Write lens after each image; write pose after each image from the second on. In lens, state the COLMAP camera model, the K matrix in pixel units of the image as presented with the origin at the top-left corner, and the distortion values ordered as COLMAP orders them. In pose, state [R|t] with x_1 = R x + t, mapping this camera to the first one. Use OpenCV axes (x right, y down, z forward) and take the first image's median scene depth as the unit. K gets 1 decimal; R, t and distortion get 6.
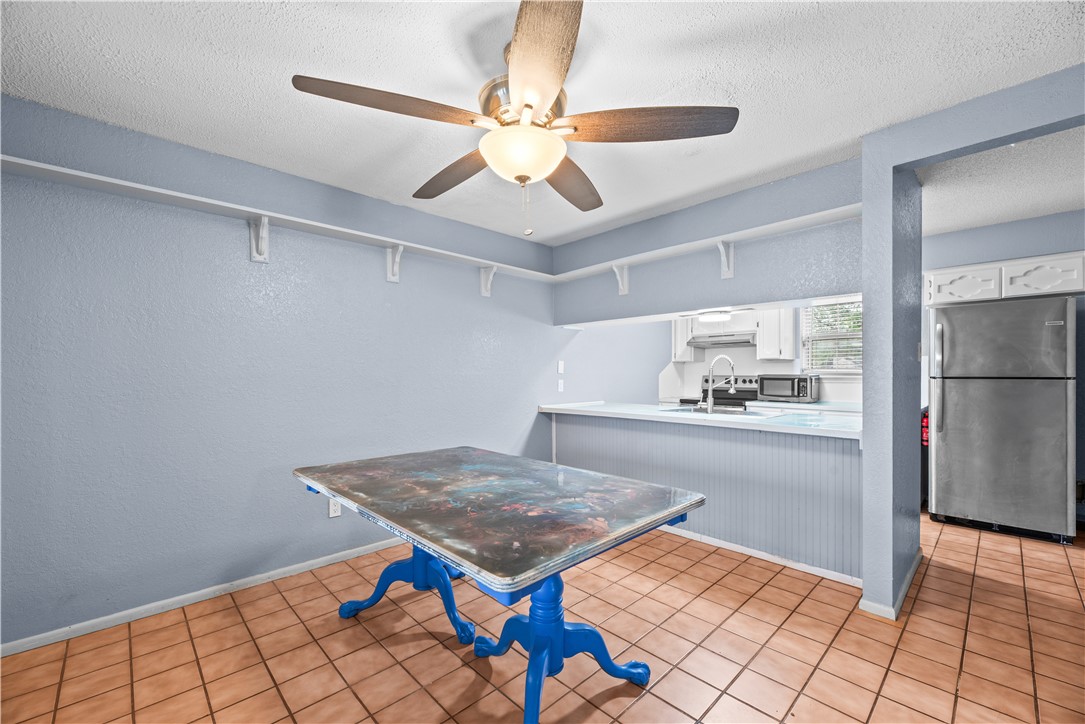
lens RADIAL K [[438.5, 0, 542.5], [0, 438.5, 362.0], [0, 0, 1]] dist [-0.002045, -0.000136]
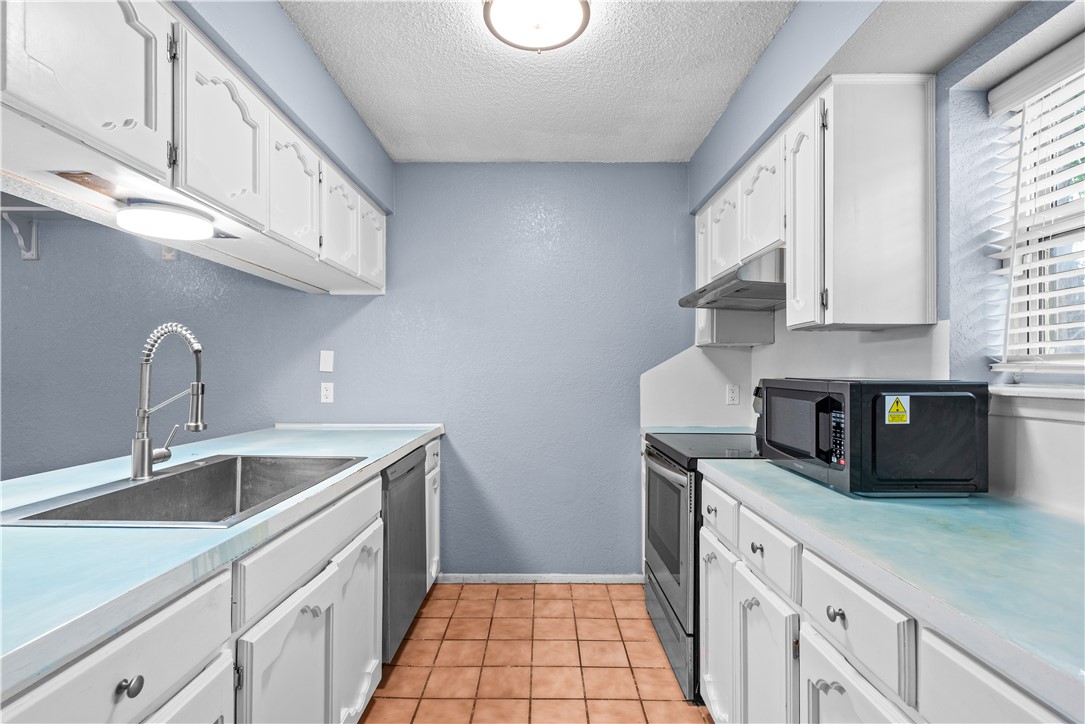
lens RADIAL K [[516.7, 0, 542.5], [0, 516.7, 362.0], [0, 0, 1]] dist [0.000658, 0.000030]
pose [[0.715849, -0.012700, -0.698140, 0.627236], [0.019060, 0.999817, 0.001355, 0.014822], [0.697995, -0.014277, 0.715960, 0.592623]]
